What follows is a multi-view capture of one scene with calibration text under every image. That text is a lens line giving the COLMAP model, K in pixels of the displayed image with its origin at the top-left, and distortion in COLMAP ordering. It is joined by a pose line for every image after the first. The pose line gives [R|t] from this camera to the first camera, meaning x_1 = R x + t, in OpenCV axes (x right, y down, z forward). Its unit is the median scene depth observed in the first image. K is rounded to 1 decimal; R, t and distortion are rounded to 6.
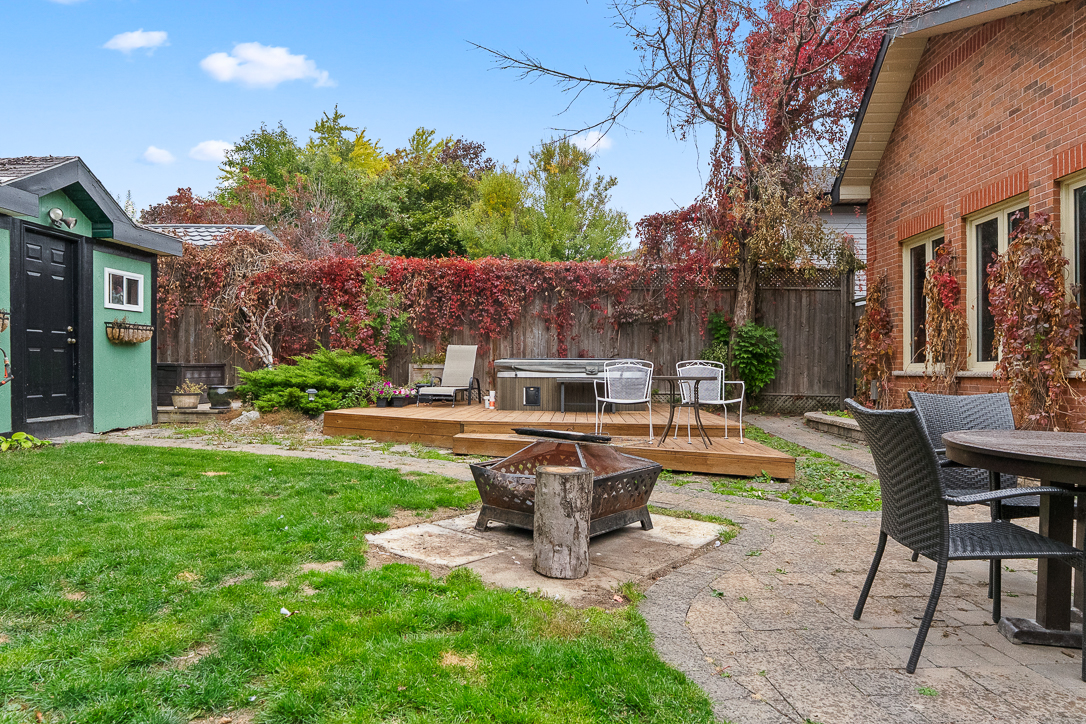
lens RADIAL K [[698.3, 0, 537.9], [0, 698.3, 370.3], [0, 0, 1]] dist [-0.002755, -0.000561]
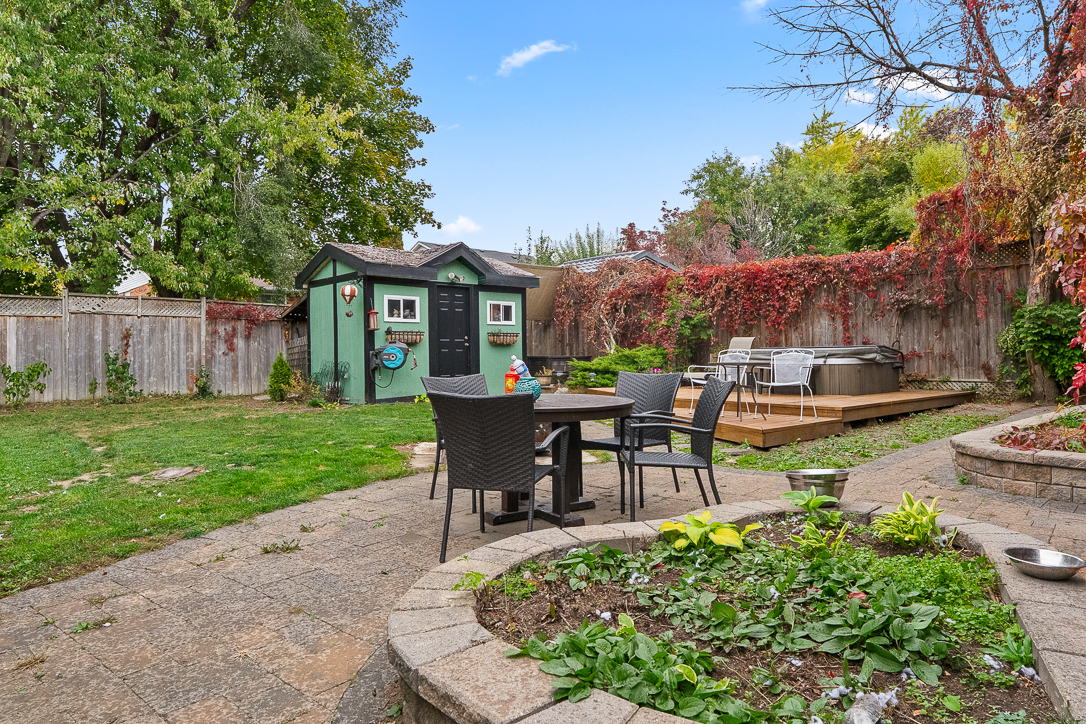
lens RADIAL K [[698.3, 0, 553.0], [0, 698.3, 346.9], [0, 0, 1]] dist [-0.002755, -0.000561]
pose [[0.698989, -0.022700, -0.714773, 0.658954], [0.009810, 0.999706, -0.022155, 0.003949], [0.715066, 0.008474, 0.699006, -0.066183]]
